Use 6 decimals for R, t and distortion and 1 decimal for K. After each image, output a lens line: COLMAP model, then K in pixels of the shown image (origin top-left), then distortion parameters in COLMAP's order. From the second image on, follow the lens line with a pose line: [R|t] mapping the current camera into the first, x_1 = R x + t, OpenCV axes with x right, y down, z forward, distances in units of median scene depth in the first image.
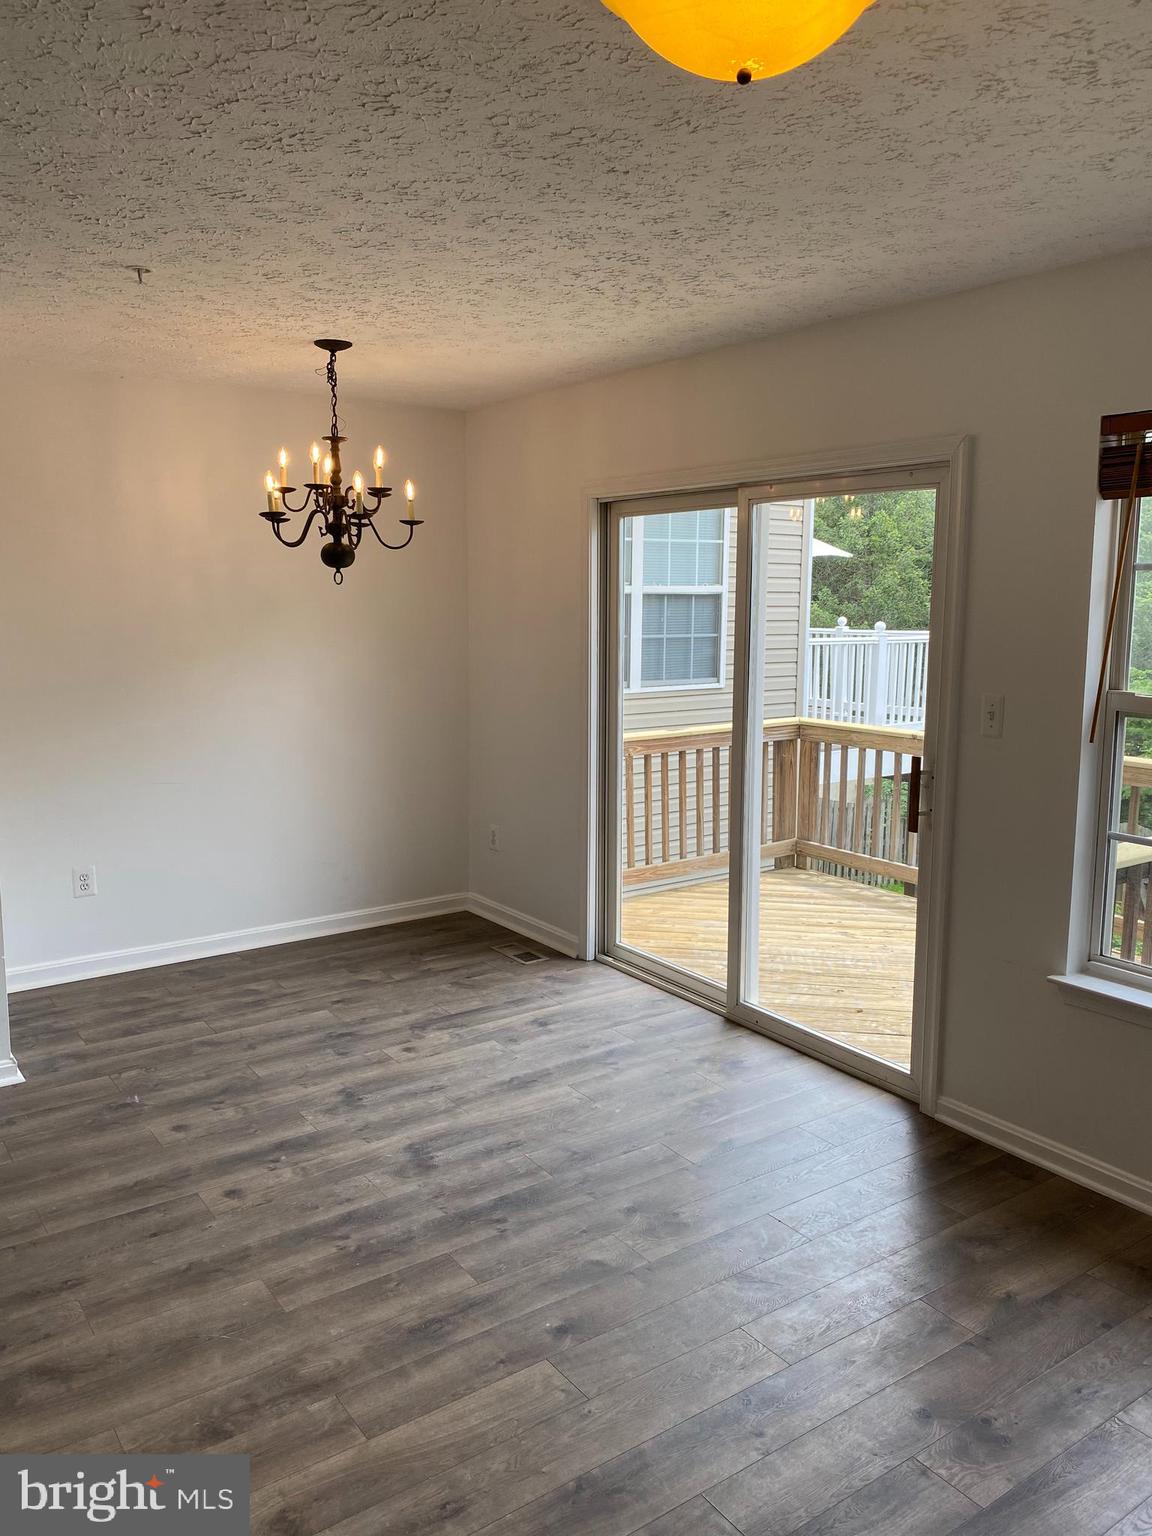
lens RADIAL K [[1173.9, 0, 581.2], [0, 1173.9, 766.7], [0, 0, 1]] dist [0.036446, -0.024587]
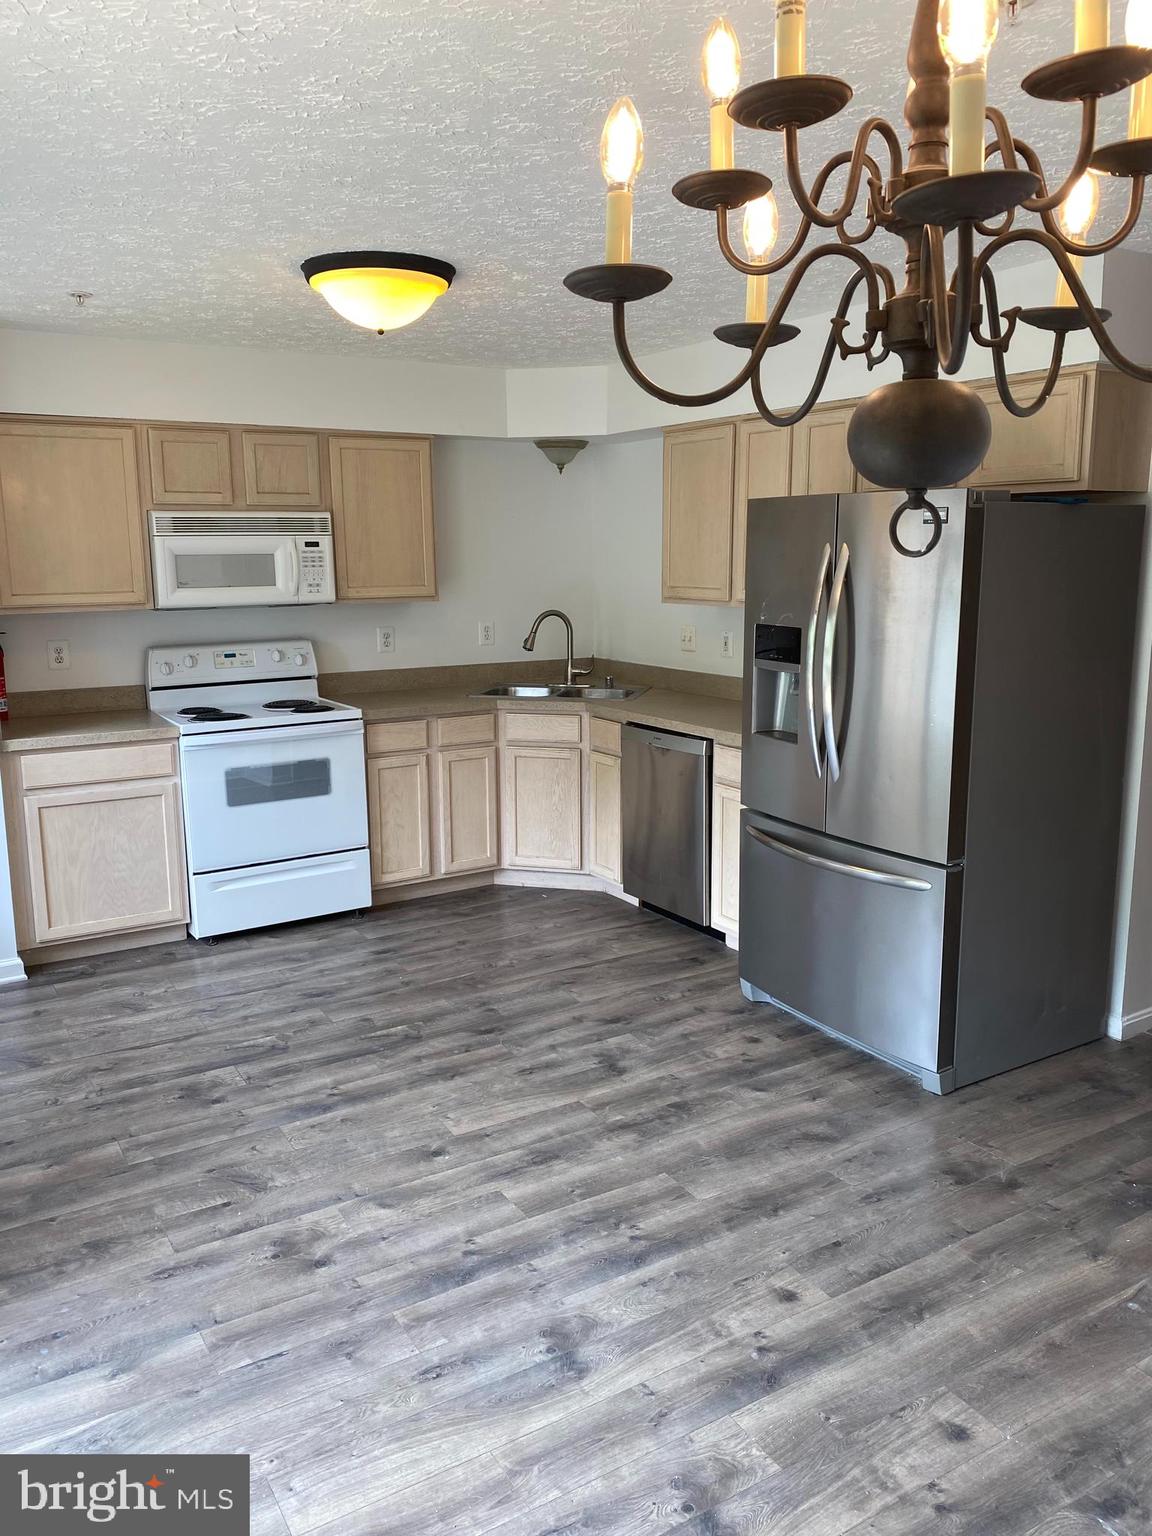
lens RADIAL K [[1173.9, 0, 582.7], [0, 1173.9, 765.7], [0, 0, 1]] dist [0.036446, -0.024587]
pose [[-0.997569, -0.006999, 0.069327, -0.226005], [0.016412, 0.943347, 0.331402, -0.284044], [-0.067719, 0.331735, -0.940939, 1.806902]]
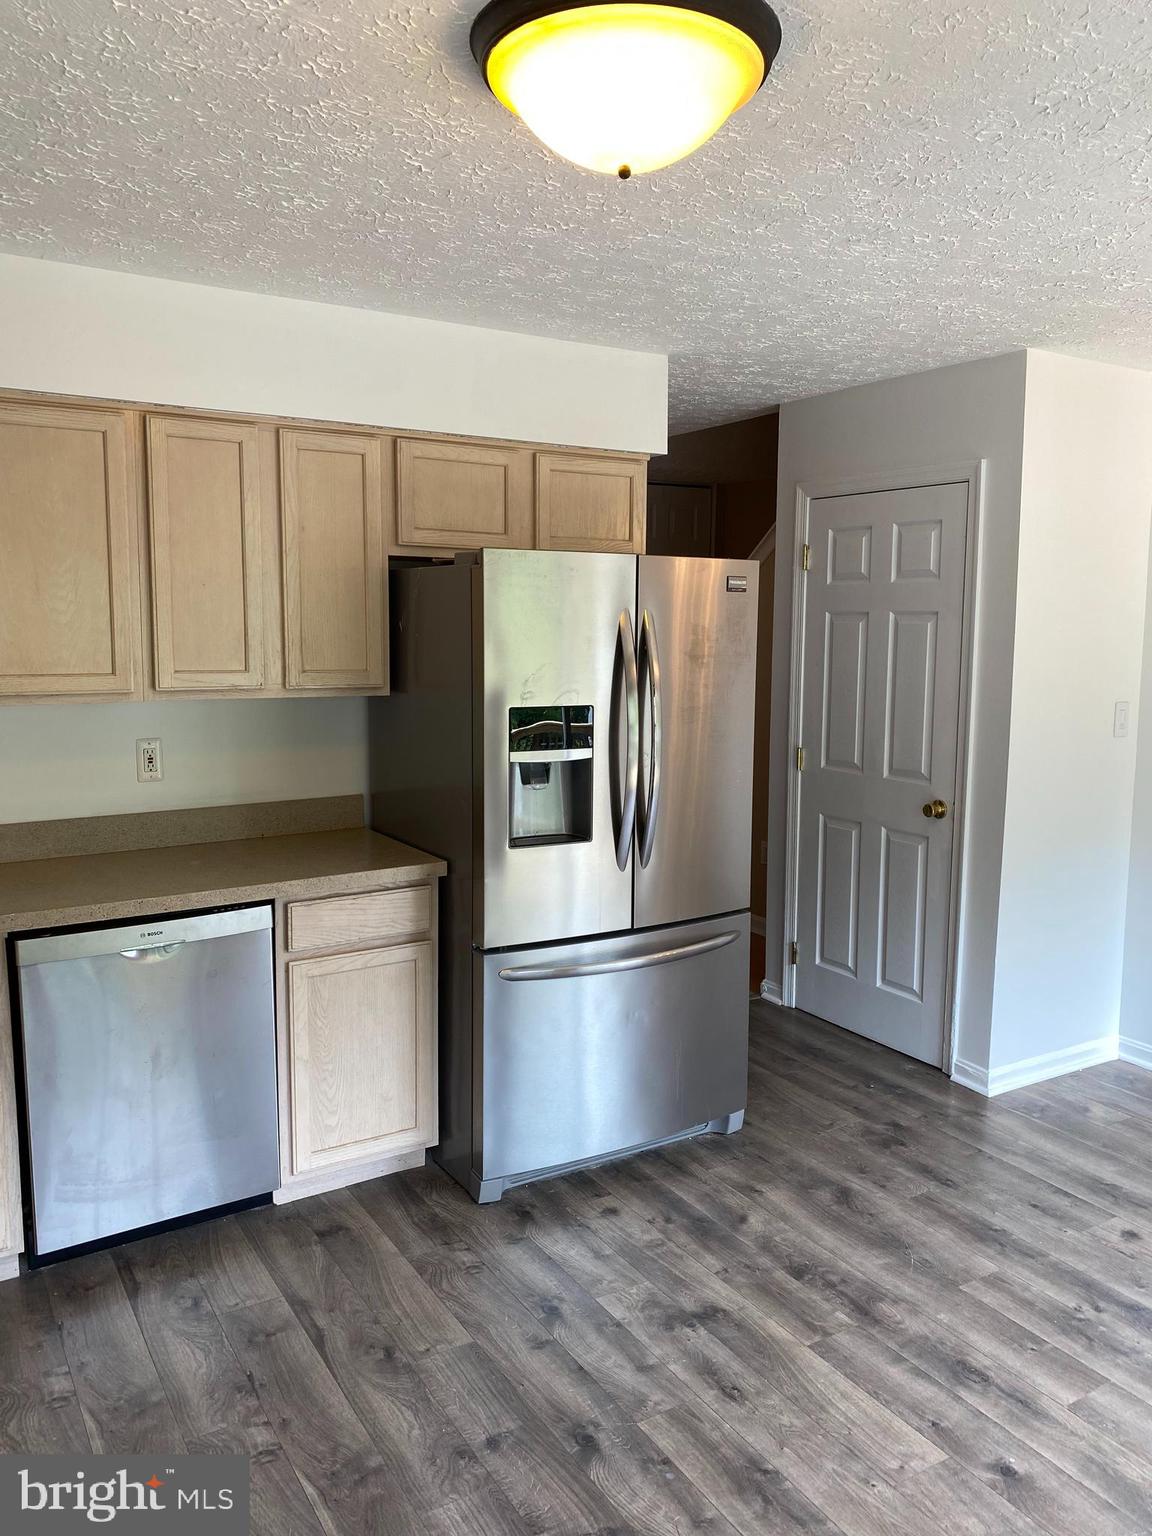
lens RADIAL K [[1173.9, 0, 587.1], [0, 1173.9, 765.3], [0, 0, 1]] dist [0.036446, -0.024587]
pose [[-0.057153, 0.124331, -0.990593, 0.714370], [-0.155061, 0.979069, 0.131831, -0.086970], [0.986250, 0.161136, -0.036677, 0.575874]]
